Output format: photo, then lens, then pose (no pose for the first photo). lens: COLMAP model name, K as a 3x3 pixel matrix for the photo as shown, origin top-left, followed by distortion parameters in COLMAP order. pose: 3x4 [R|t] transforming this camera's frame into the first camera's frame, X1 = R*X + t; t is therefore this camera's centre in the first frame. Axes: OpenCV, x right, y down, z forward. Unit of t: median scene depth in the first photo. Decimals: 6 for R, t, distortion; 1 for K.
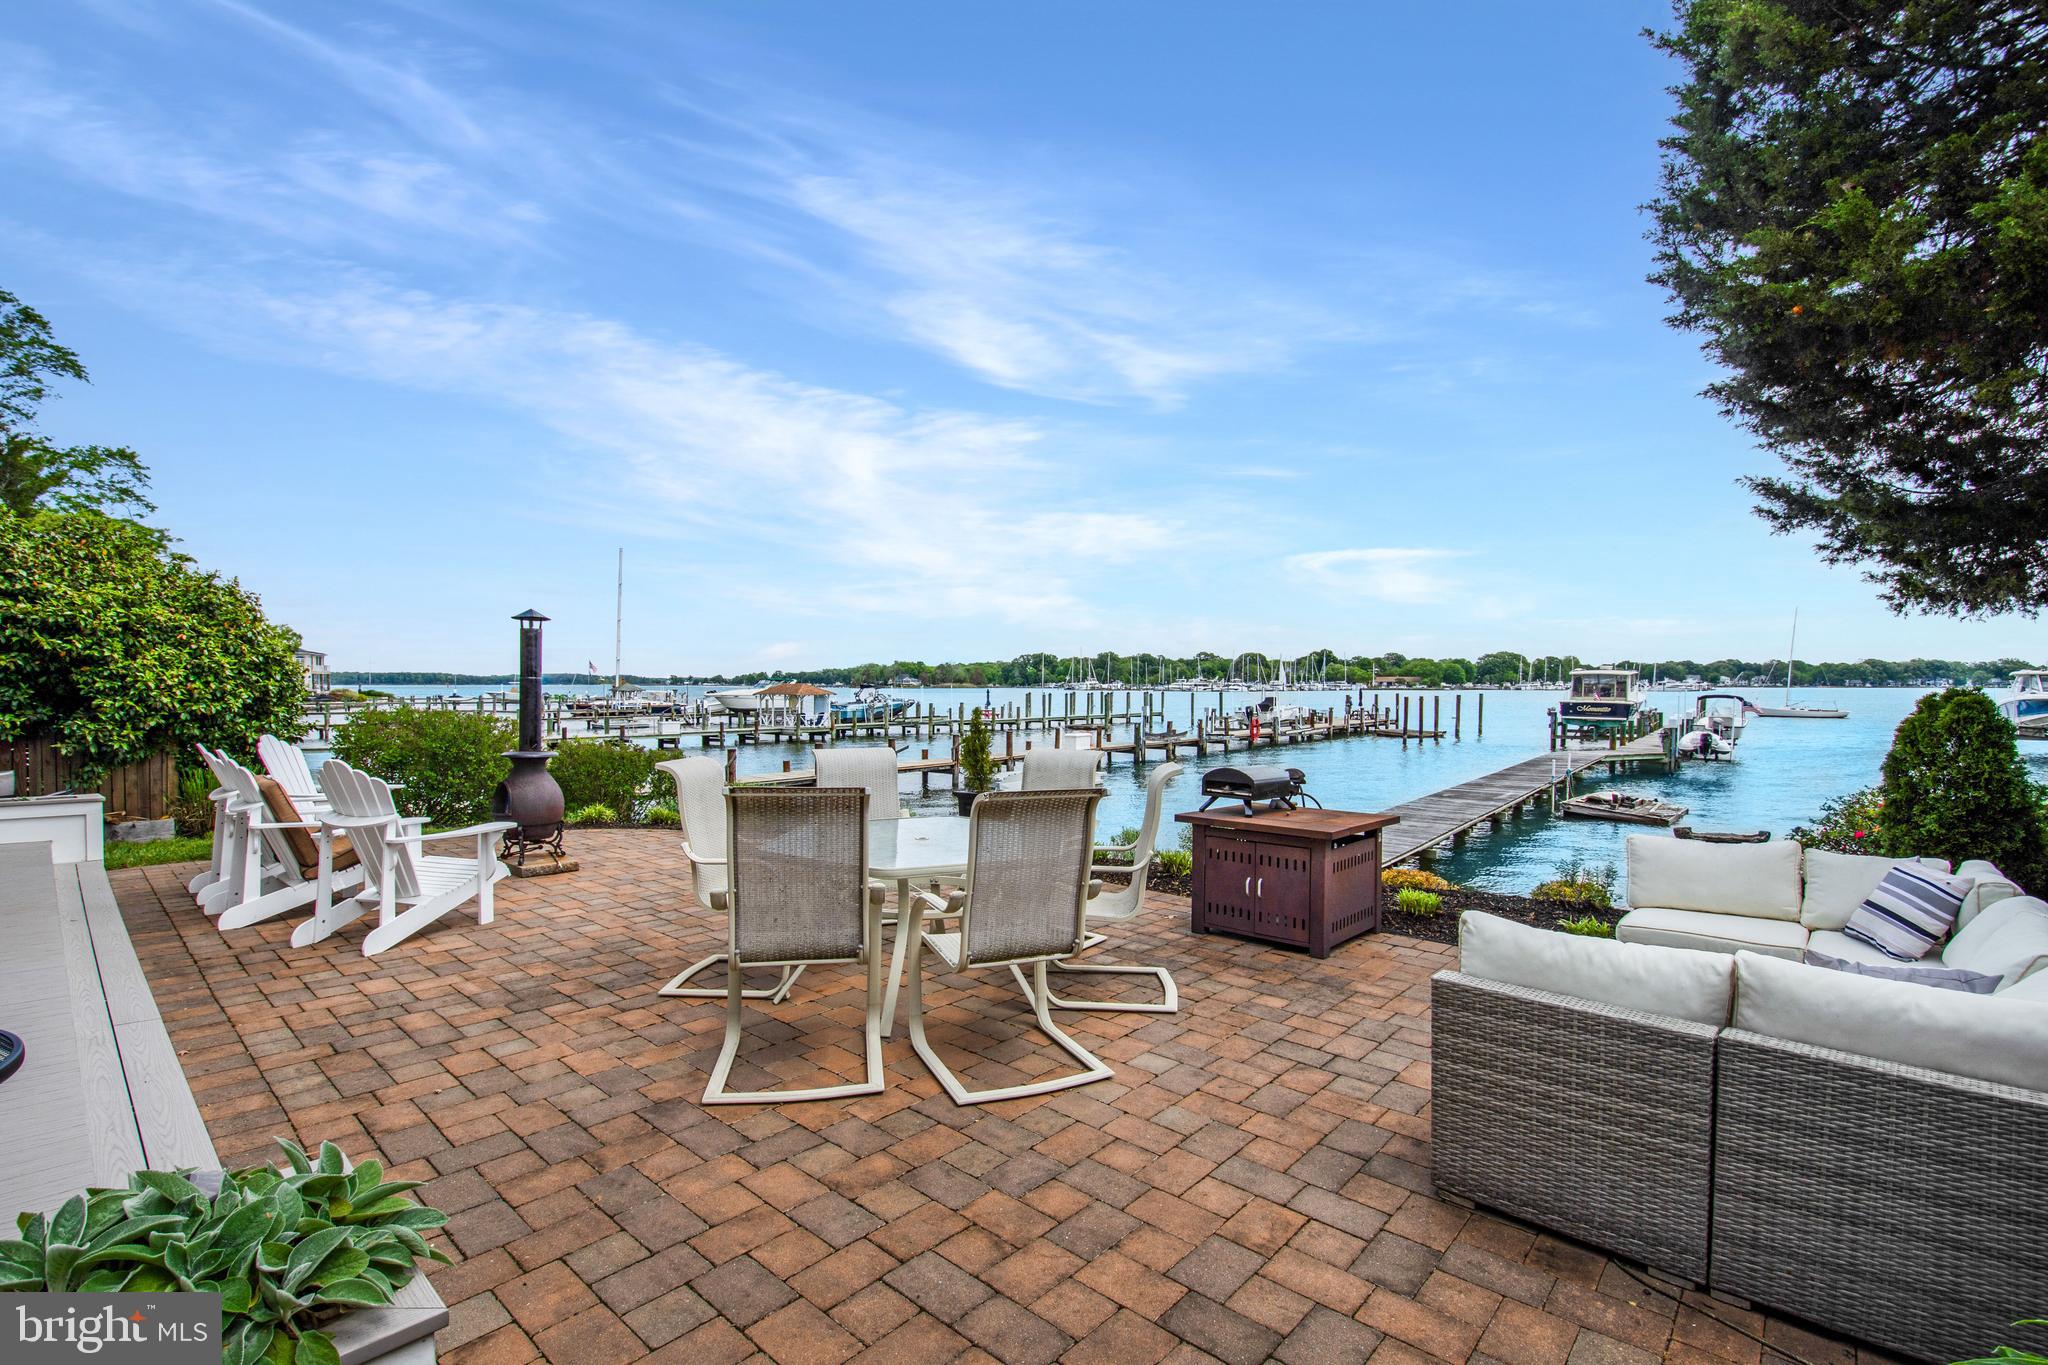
lens RADIAL K [[902.7, 0, 1015.8], [0, 902.7, 684.9], [0, 0, 1]] dist [-0.008586, -0.003653]
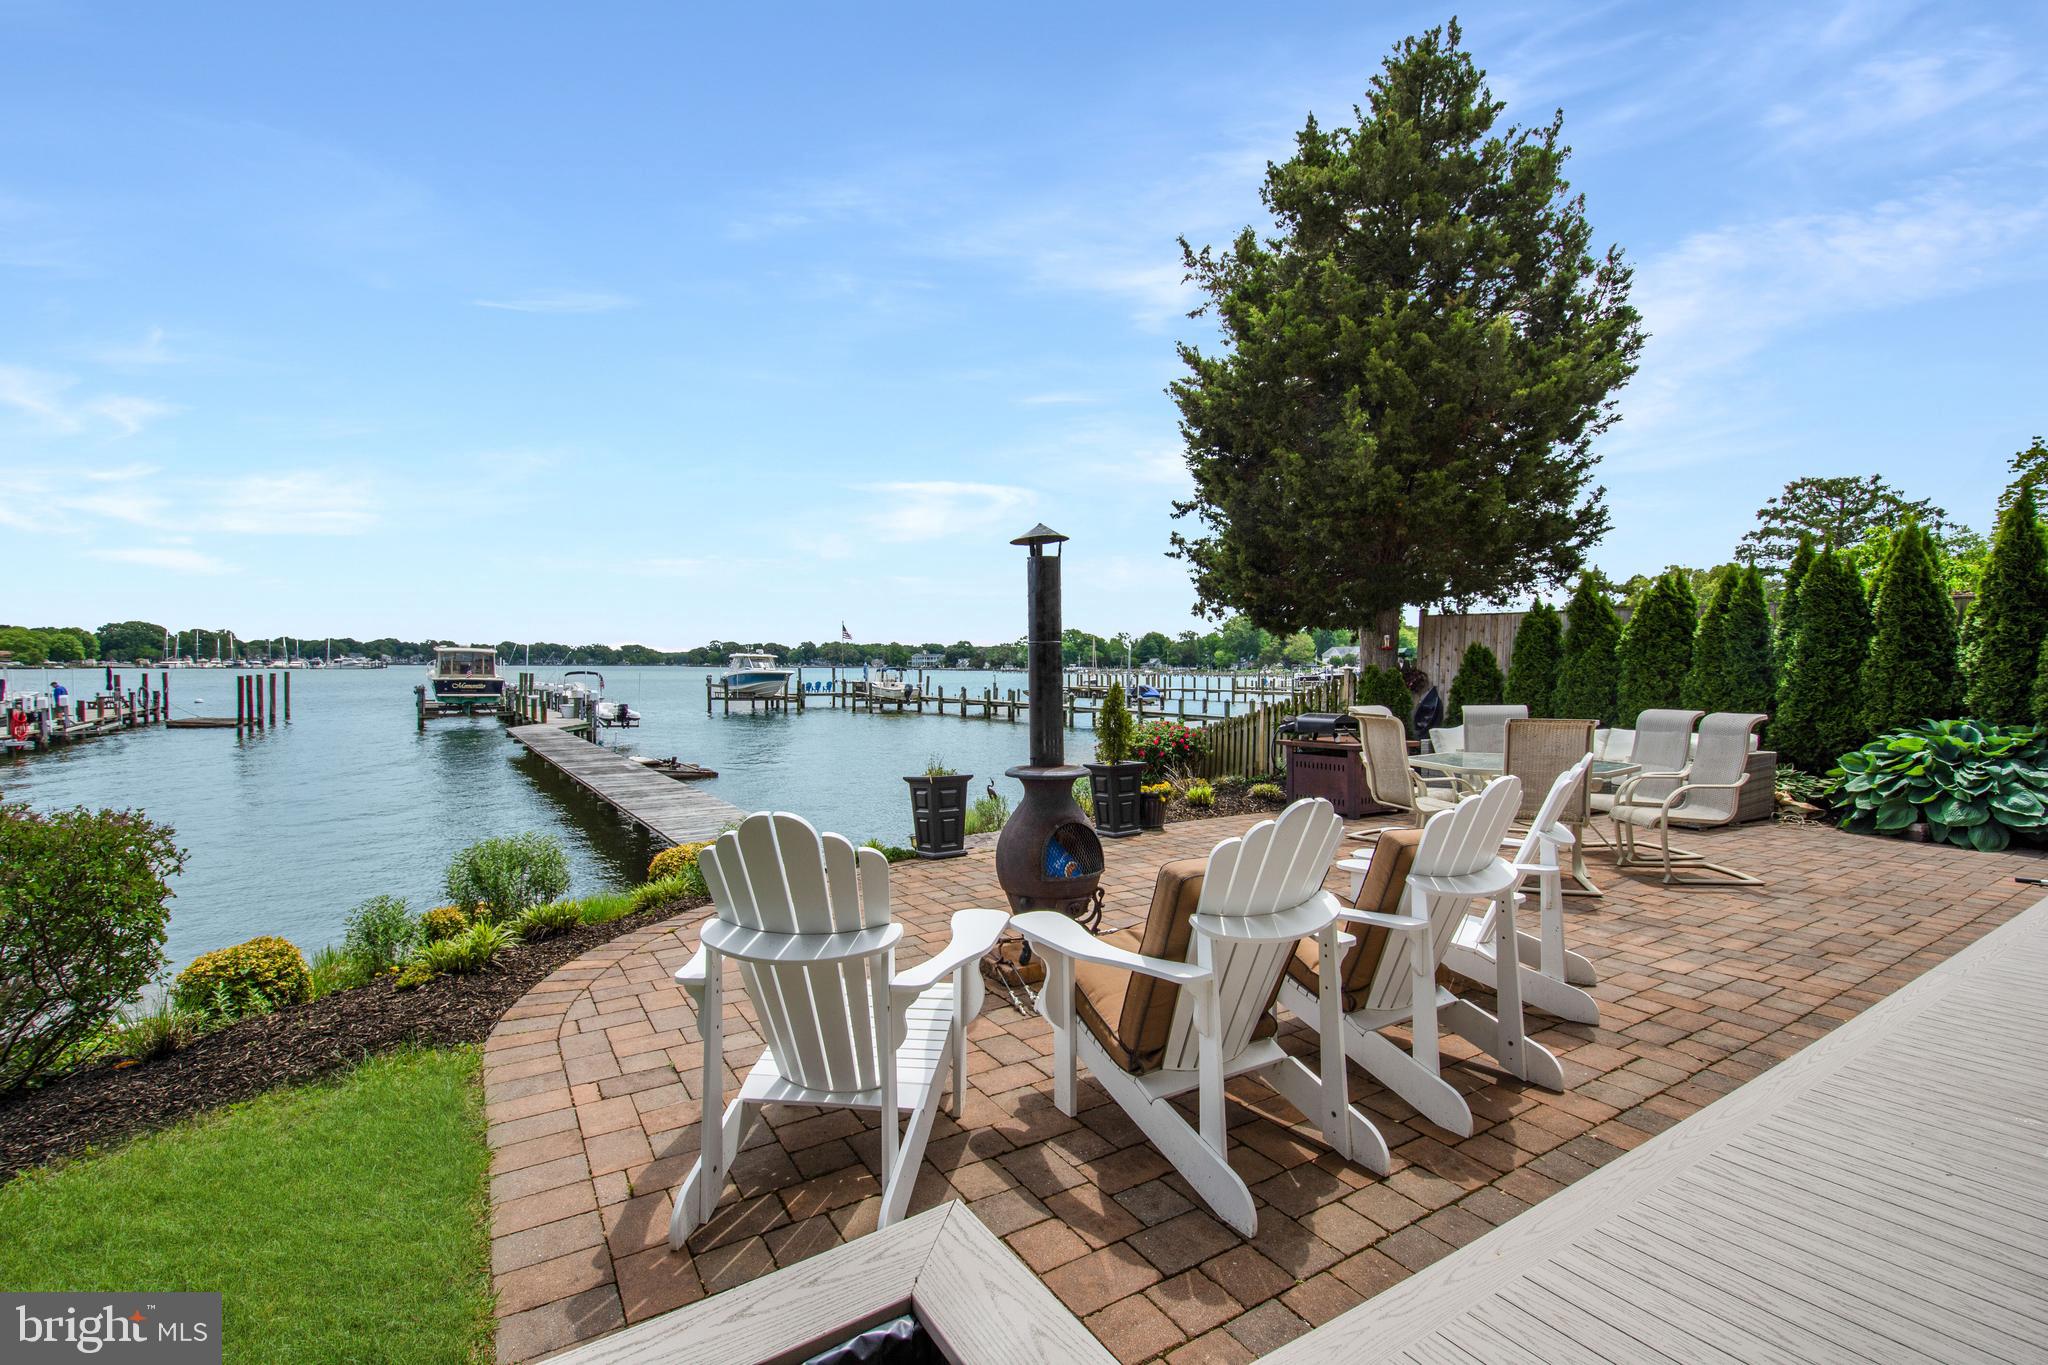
lens RADIAL K [[902.7, 0, 1027.8], [0, 902.7, 673.3], [0, 0, 1]] dist [-0.008586, -0.003653]
pose [[0.268765, -0.007391, 0.963177, -0.132089], [-0.004018, 0.999953, 0.008795, 0.000785], [-0.963197, -0.006233, 0.268723, 0.102004]]
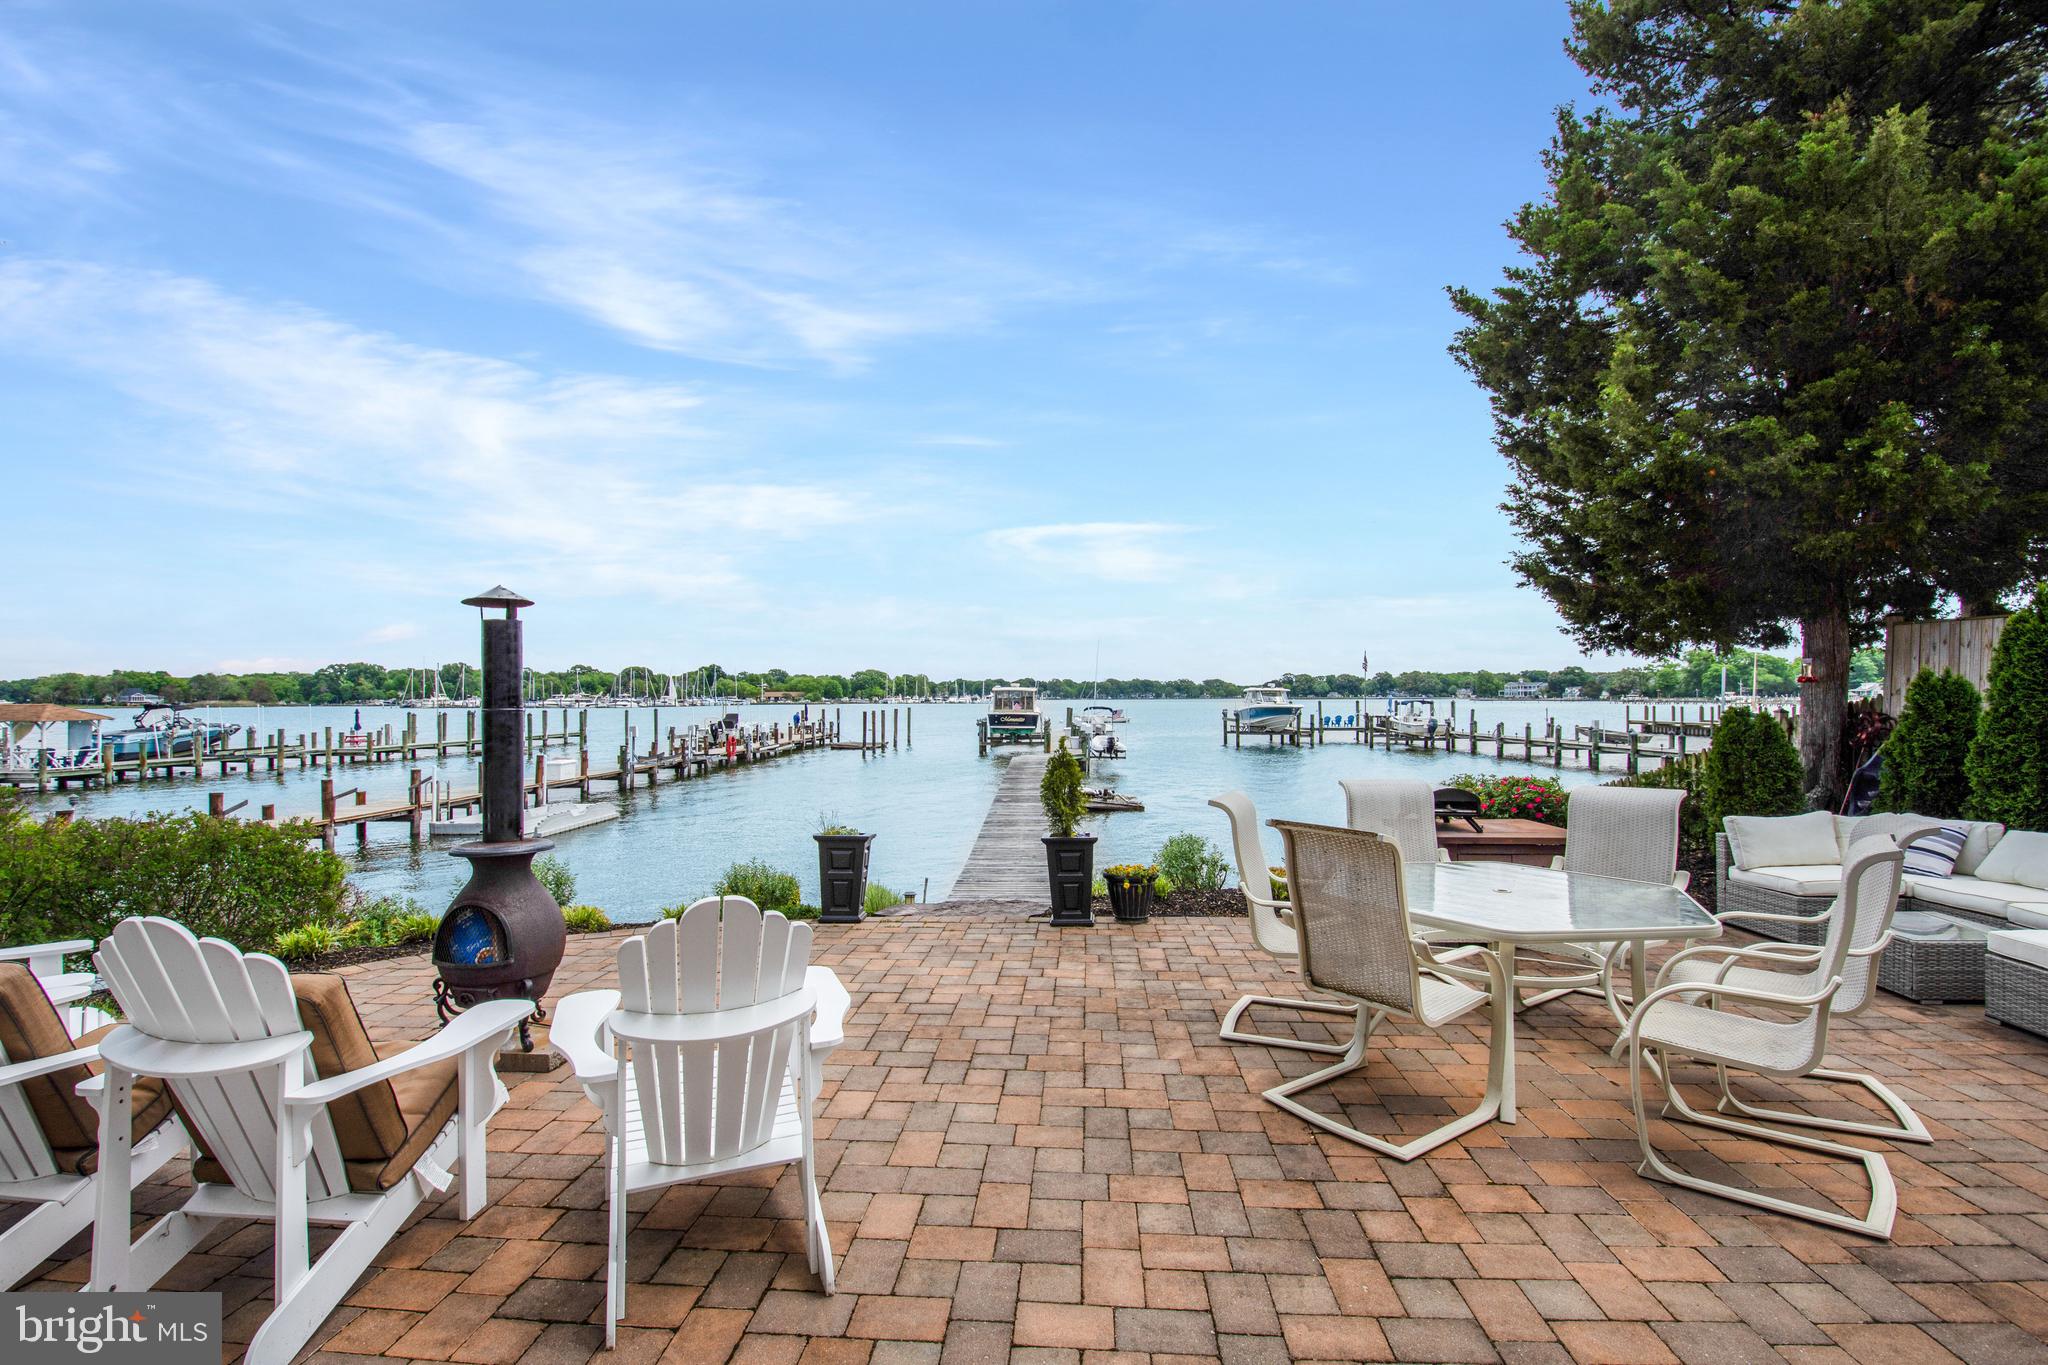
lens RADIAL K [[902.7, 0, 1017.6], [0, 902.7, 682.6], [0, 0, 1]] dist [-0.008586, -0.003653]
pose [[0.786599, 0.005505, 0.617440, -0.075315], [0.006155, 0.999841, -0.016756, -0.001549], [-0.617434, 0.016981, 0.786439, 0.043709]]
